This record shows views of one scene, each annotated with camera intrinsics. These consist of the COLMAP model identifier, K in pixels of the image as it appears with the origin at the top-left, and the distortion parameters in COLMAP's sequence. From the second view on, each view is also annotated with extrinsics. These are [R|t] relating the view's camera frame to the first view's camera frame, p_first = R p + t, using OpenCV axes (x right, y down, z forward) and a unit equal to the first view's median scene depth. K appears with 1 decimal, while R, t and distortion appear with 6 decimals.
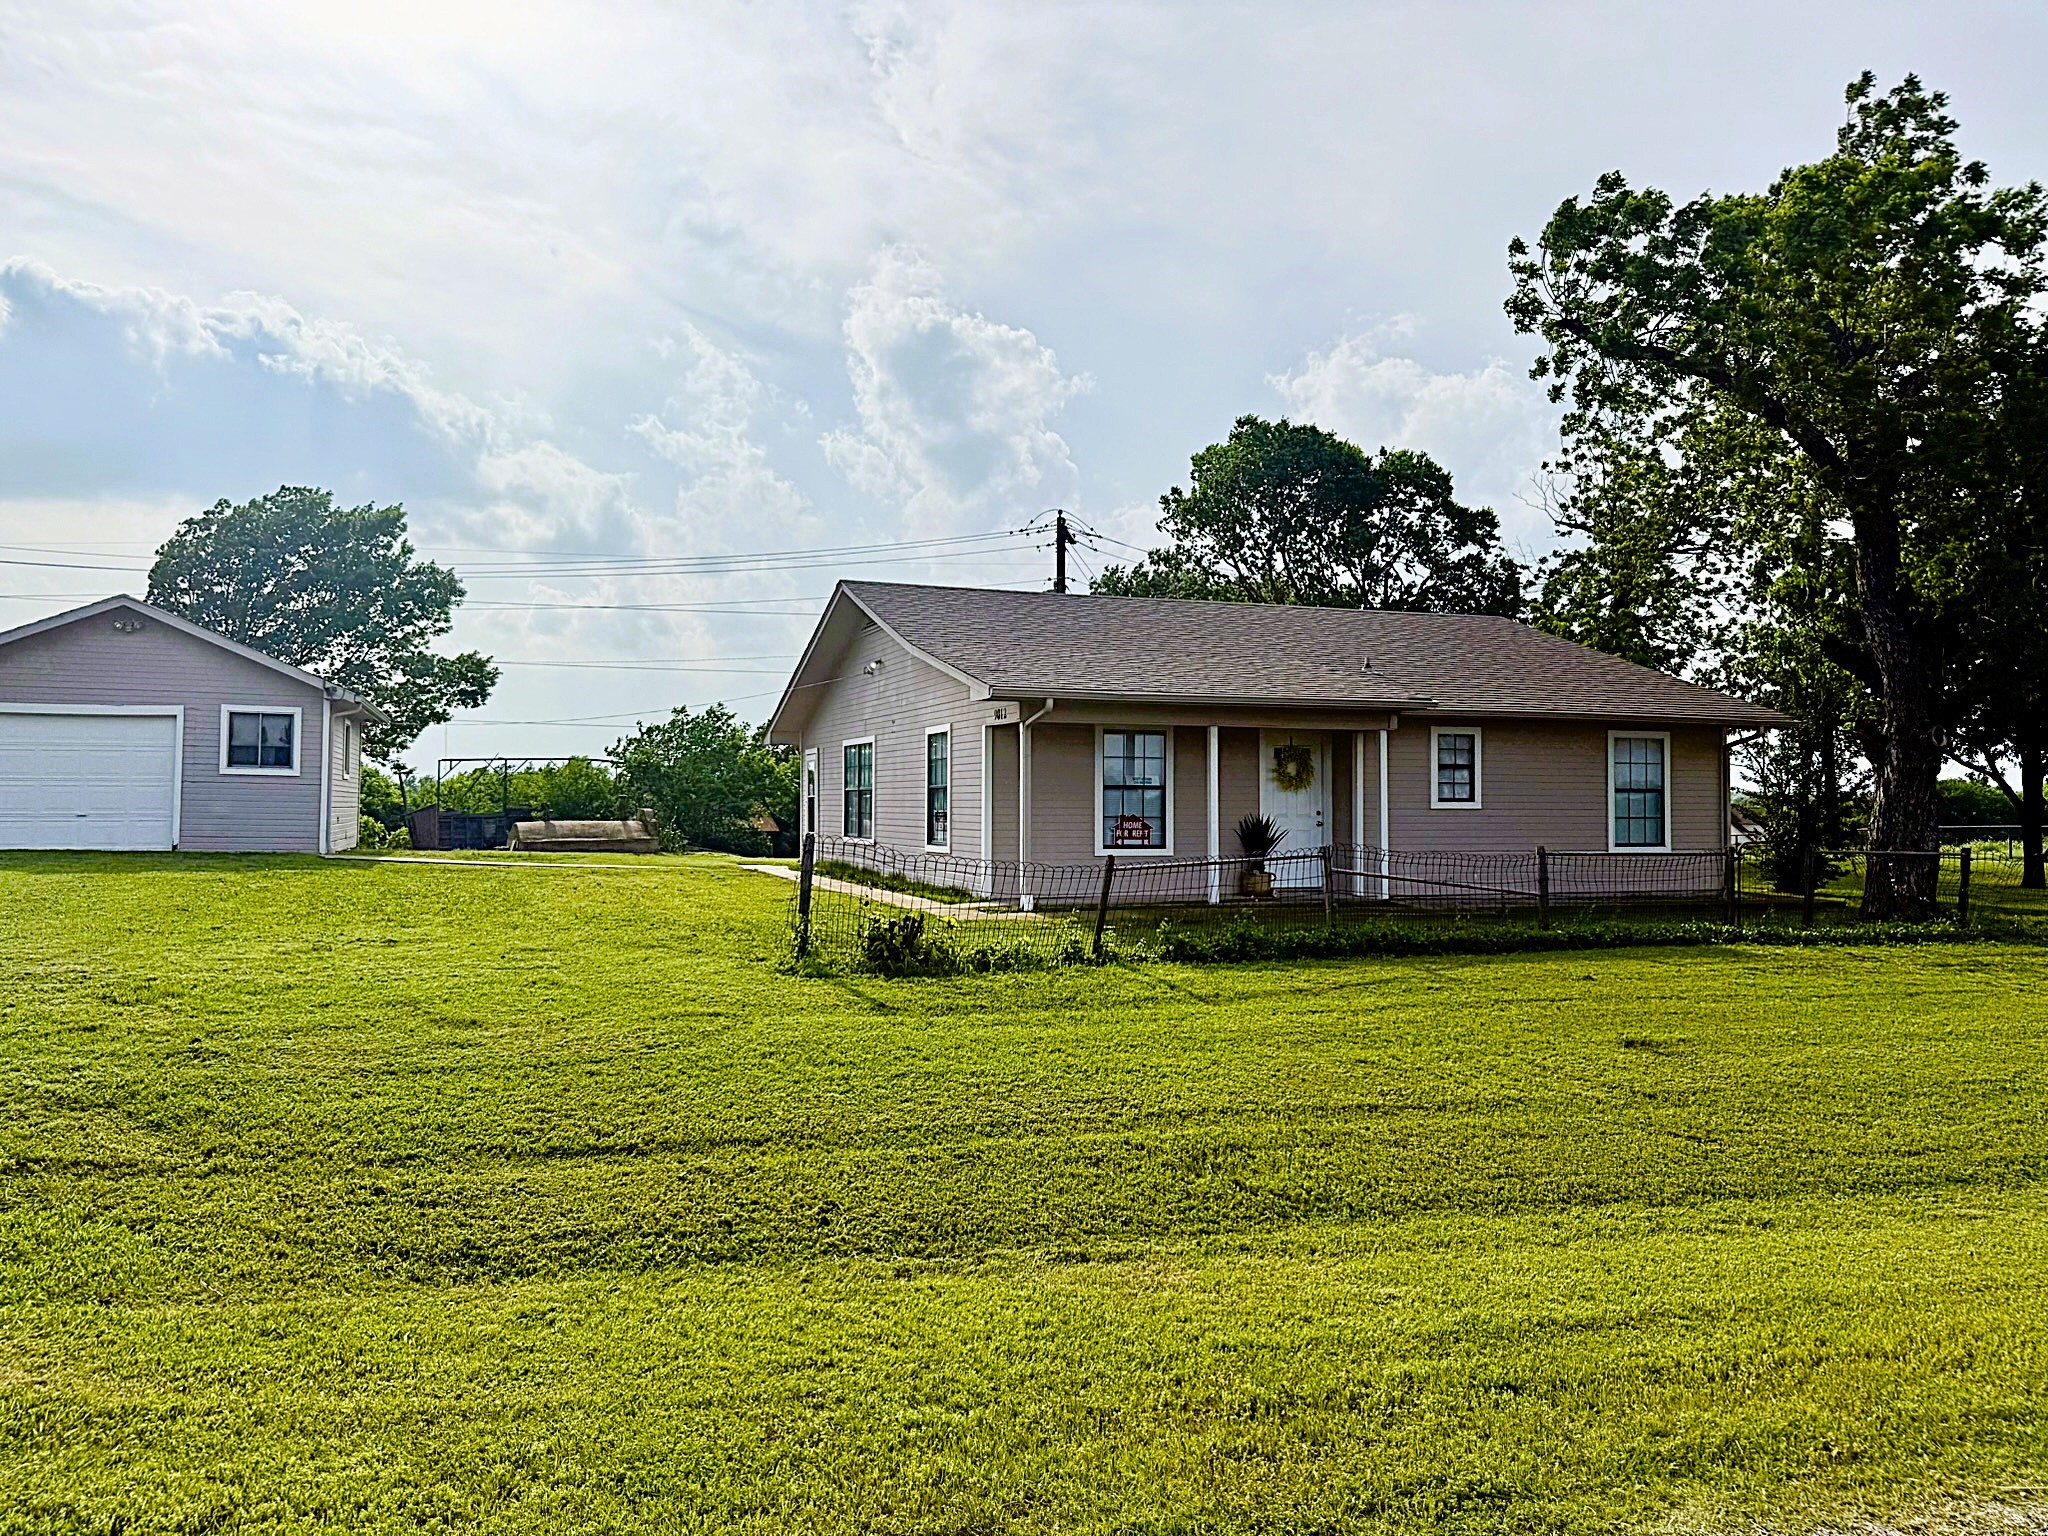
lens RADIAL K [[1361.2, 0, 1031.0], [0, 1361.2, 760.6], [0, 0, 1]] dist [-0.000091, -0.003909]
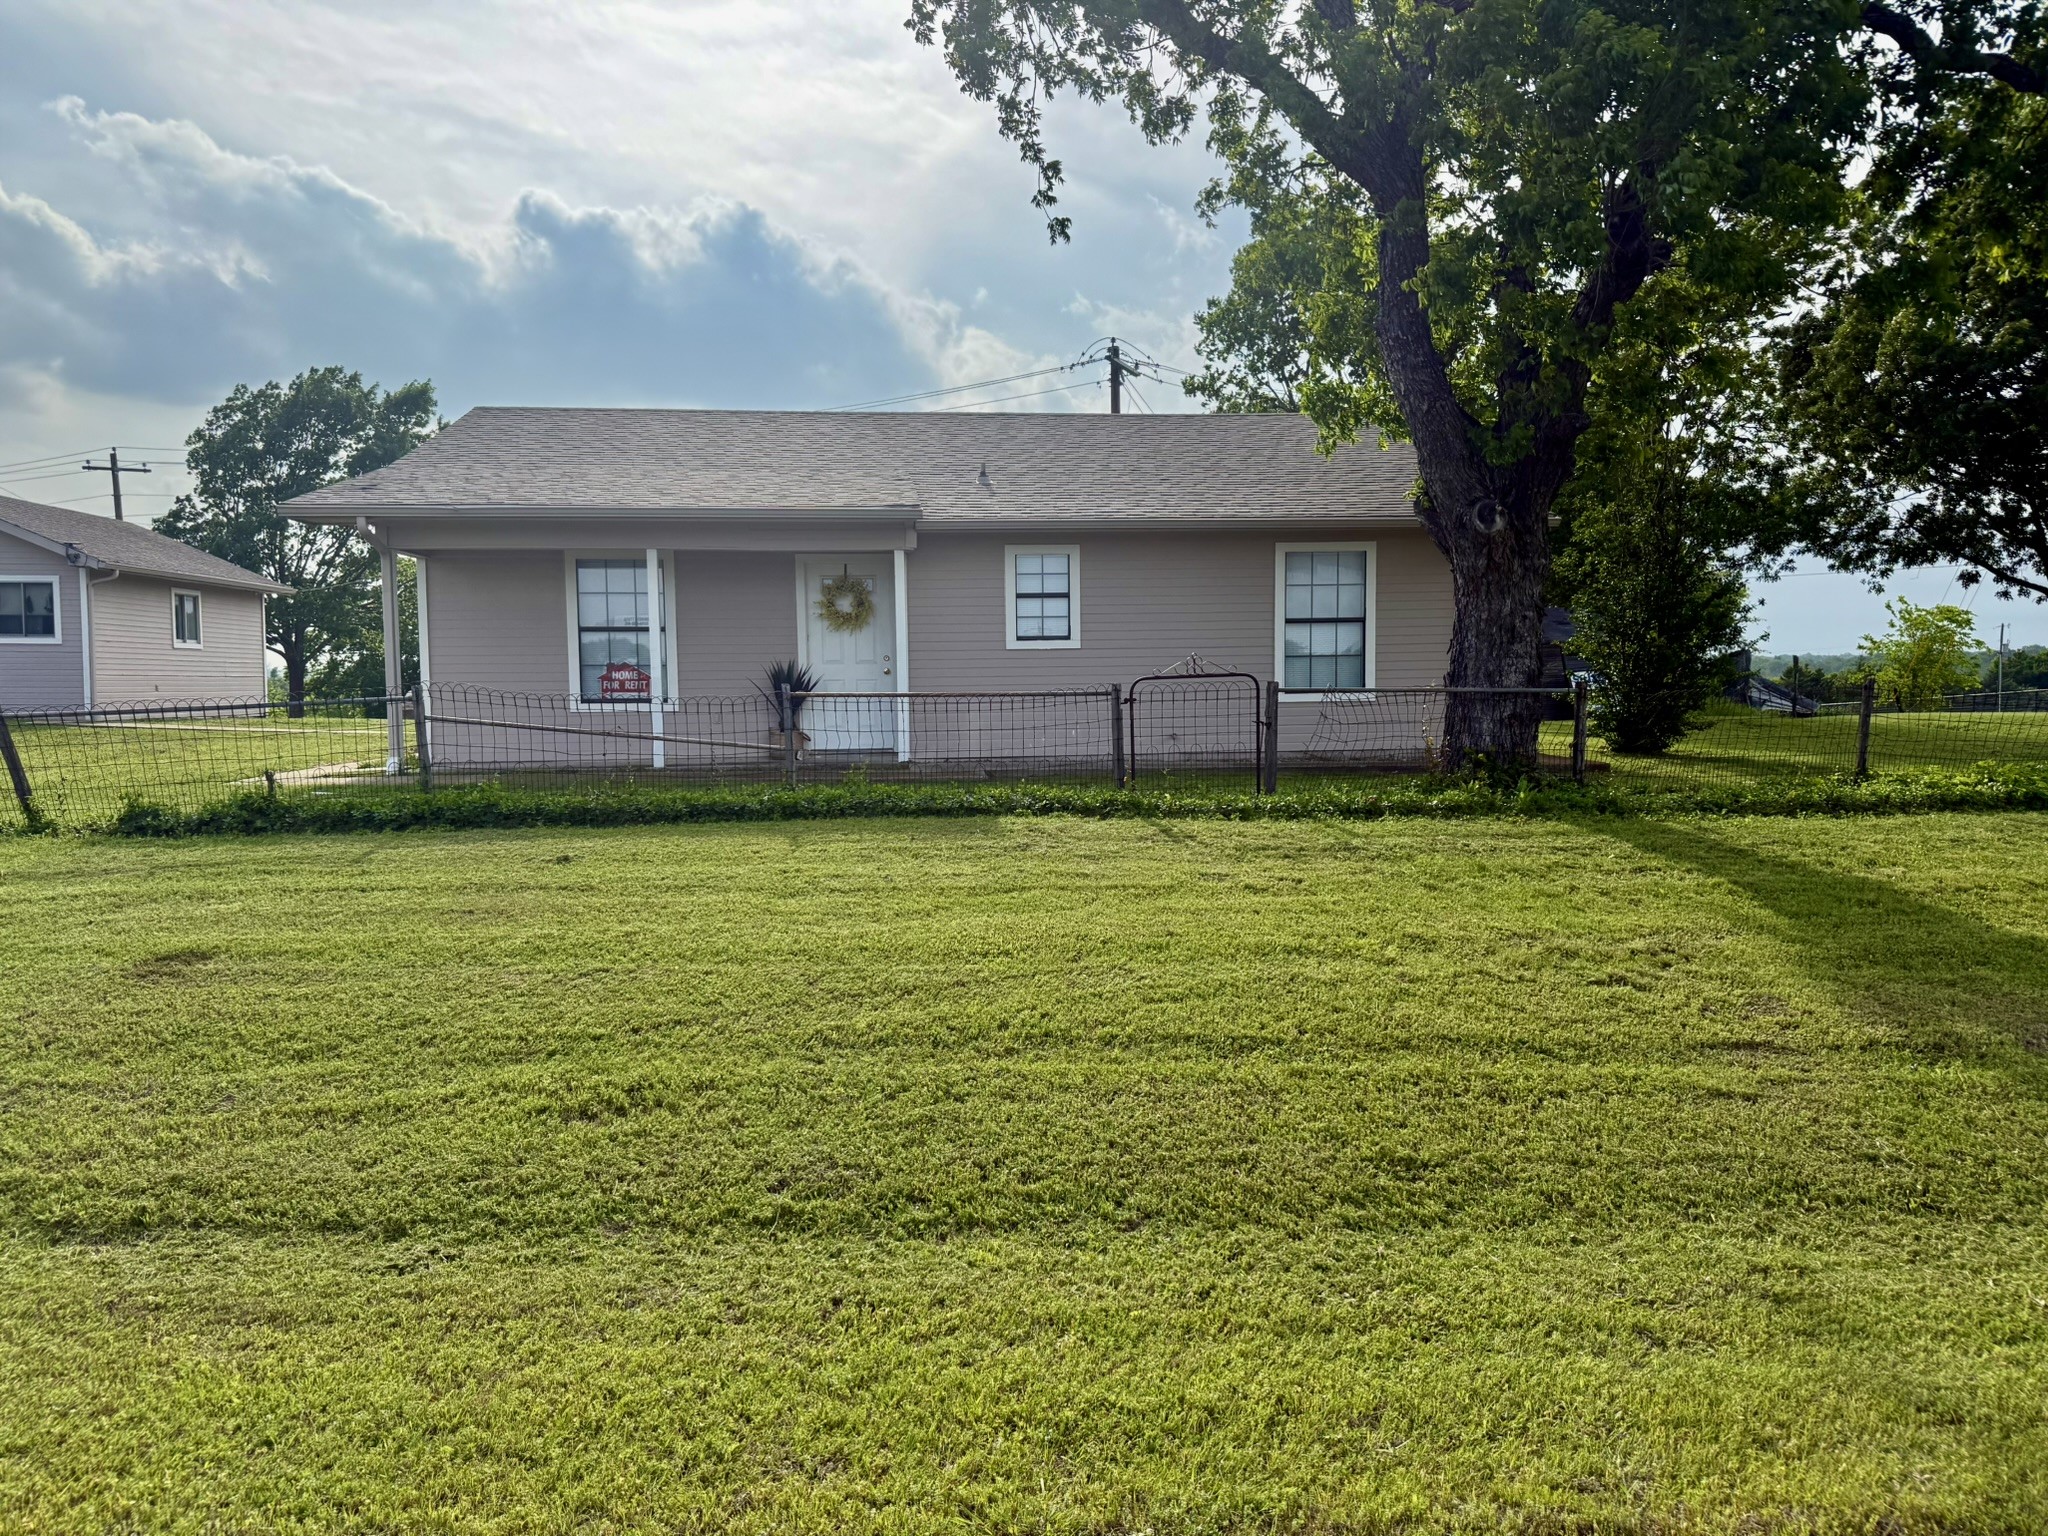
lens RADIAL K [[1361.2, 0, 1031.0], [0, 1361.2, 760.6], [0, 0, 1]] dist [-0.000091, -0.003909]
pose [[0.970751, -0.001187, -0.240085, 0.497448], [0.023869, 0.995511, 0.091587, 0.027484], [0.238898, -0.094639, 0.966422, 0.228501]]
